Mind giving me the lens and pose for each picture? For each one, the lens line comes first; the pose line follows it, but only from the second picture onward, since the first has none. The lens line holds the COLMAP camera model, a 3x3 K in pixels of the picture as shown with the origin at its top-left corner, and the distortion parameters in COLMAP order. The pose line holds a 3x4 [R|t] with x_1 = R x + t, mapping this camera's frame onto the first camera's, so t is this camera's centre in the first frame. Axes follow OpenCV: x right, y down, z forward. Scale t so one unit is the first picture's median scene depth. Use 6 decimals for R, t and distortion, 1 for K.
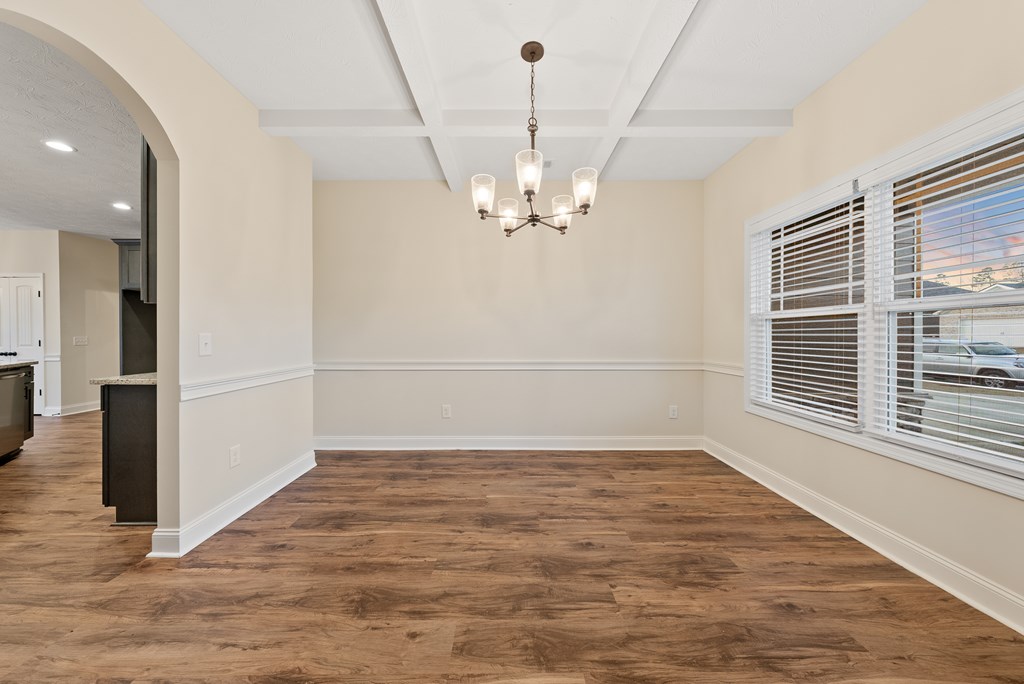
lens RADIAL K [[354.4, 0, 519.5], [0, 354.4, 335.1], [0, 0, 1]] dist [-0.003097, 0.000064]
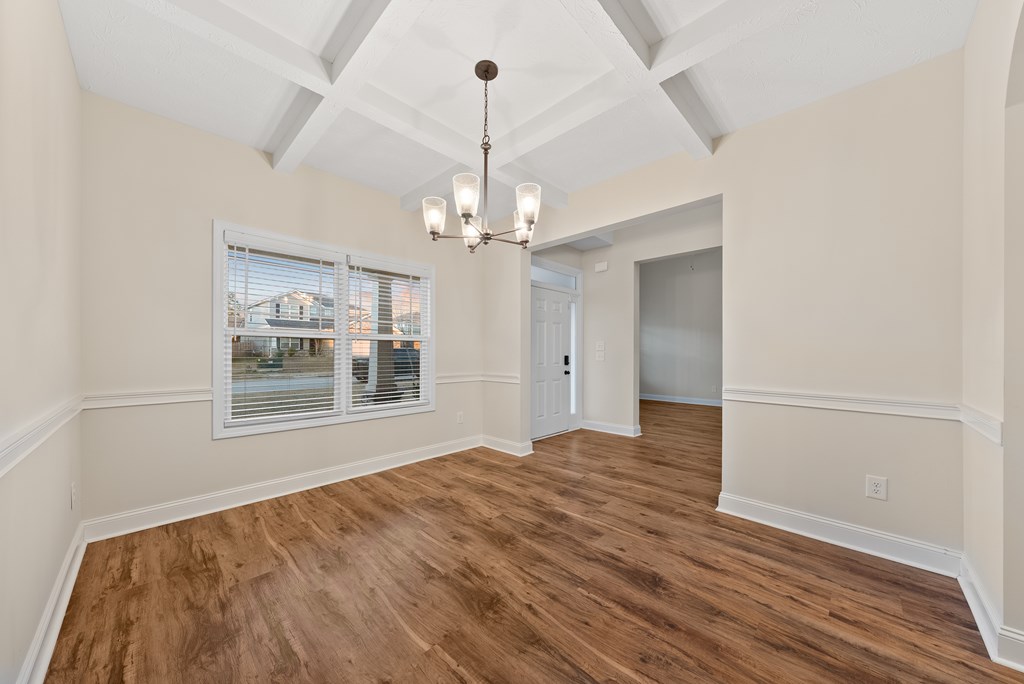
lens RADIAL K [[354.4, 0, 519.5], [0, 354.4, 335.1], [0, 0, 1]] dist [-0.003097, 0.000064]
pose [[-0.716162, 0.036742, 0.696966, -0.799968], [-0.003301, 0.998424, -0.056026, 0.020982], [-0.697926, -0.042424, -0.714912, 1.806171]]
